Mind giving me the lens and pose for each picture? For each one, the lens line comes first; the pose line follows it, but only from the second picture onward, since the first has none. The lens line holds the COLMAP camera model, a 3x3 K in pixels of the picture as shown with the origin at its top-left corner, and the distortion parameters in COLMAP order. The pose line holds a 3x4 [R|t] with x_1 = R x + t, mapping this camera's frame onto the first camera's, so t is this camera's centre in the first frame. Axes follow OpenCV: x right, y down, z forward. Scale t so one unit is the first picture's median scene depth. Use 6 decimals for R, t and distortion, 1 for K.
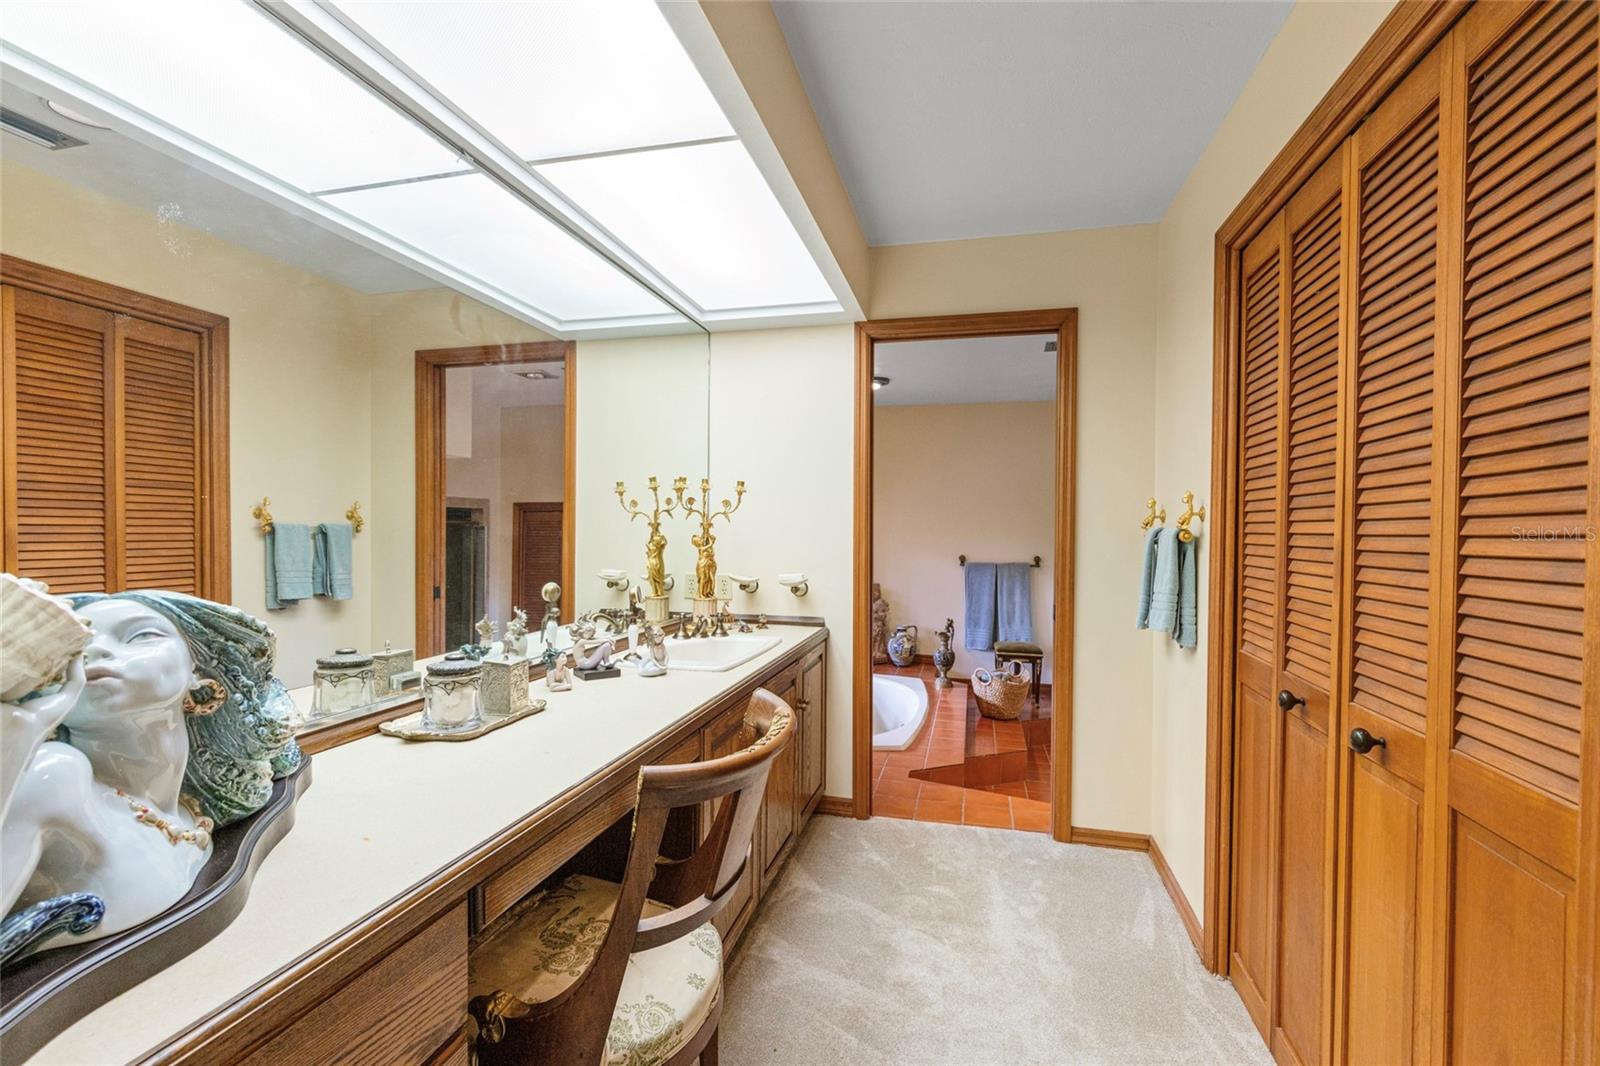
lens RADIAL K [[704.0, 0, 799.2], [0, 704.0, 538.6], [0, 0, 1]] dist [0.004023, -0.000516]
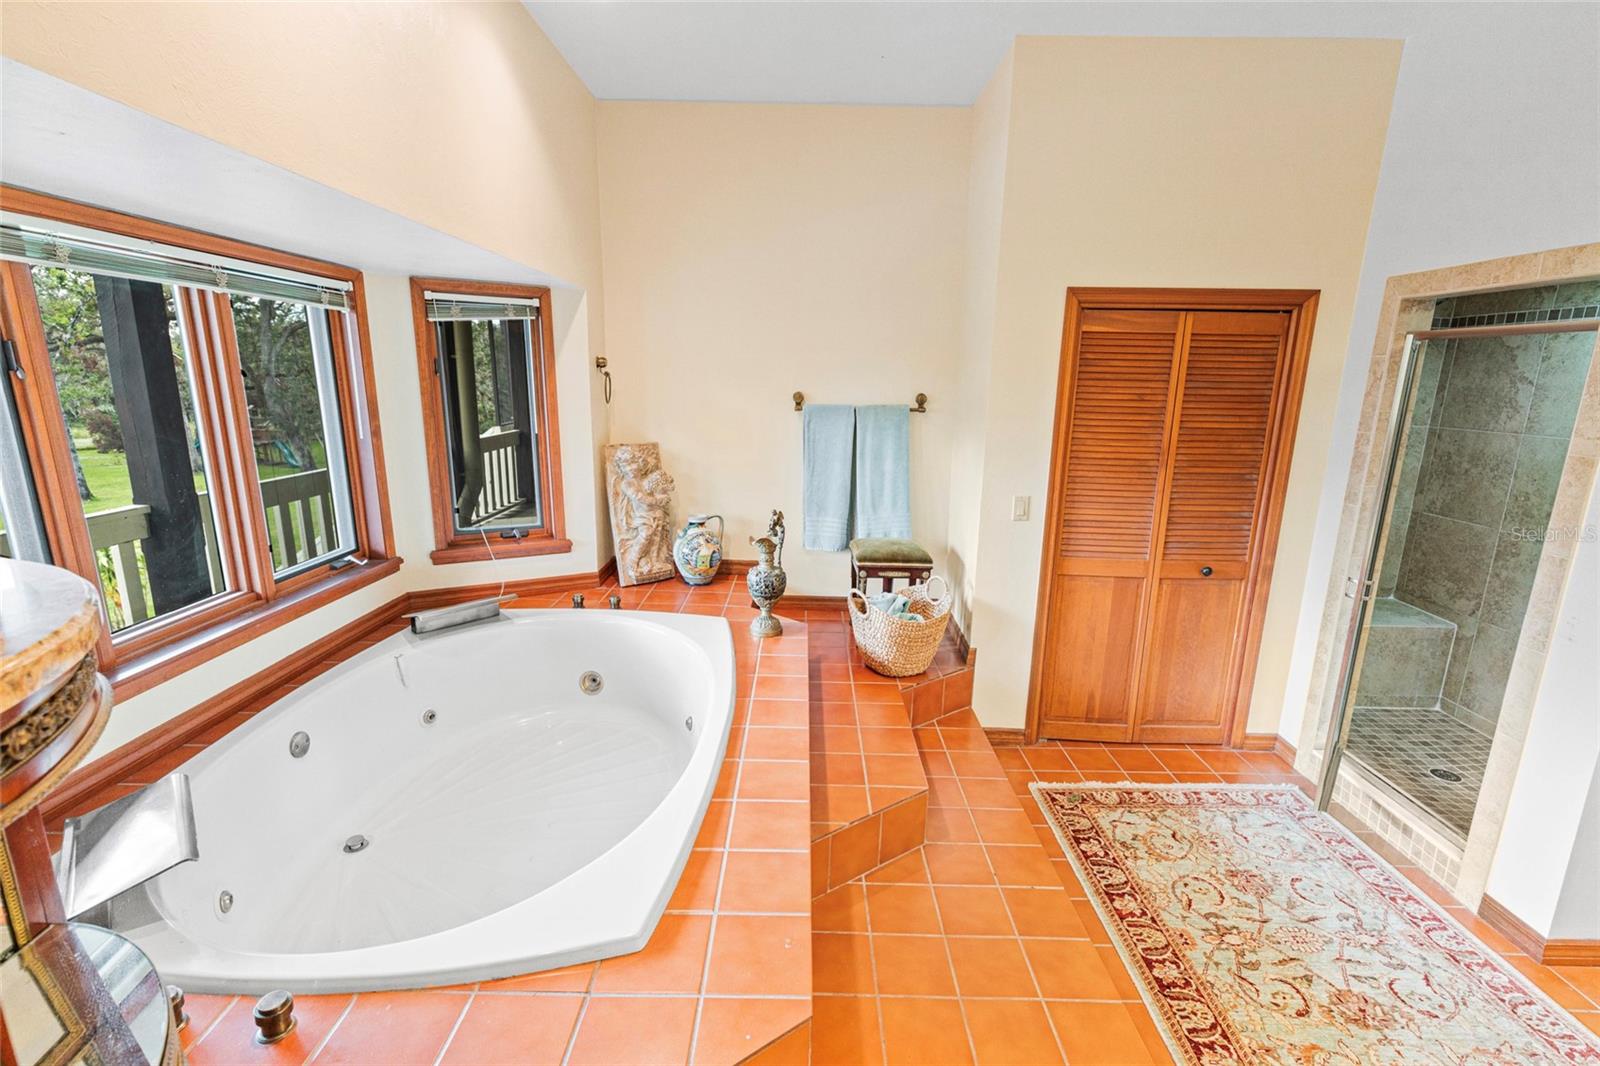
lens RADIAL K [[704.0, 0, 799.2], [0, 704.0, 538.6], [0, 0, 1]] dist [0.004023, -0.000516]
pose [[0.972390, -0.046590, 0.228662, 0.096843], [-0.004181, 0.976233, 0.216685, 0.016323], [-0.233322, -0.211658, 0.949085, 0.437561]]
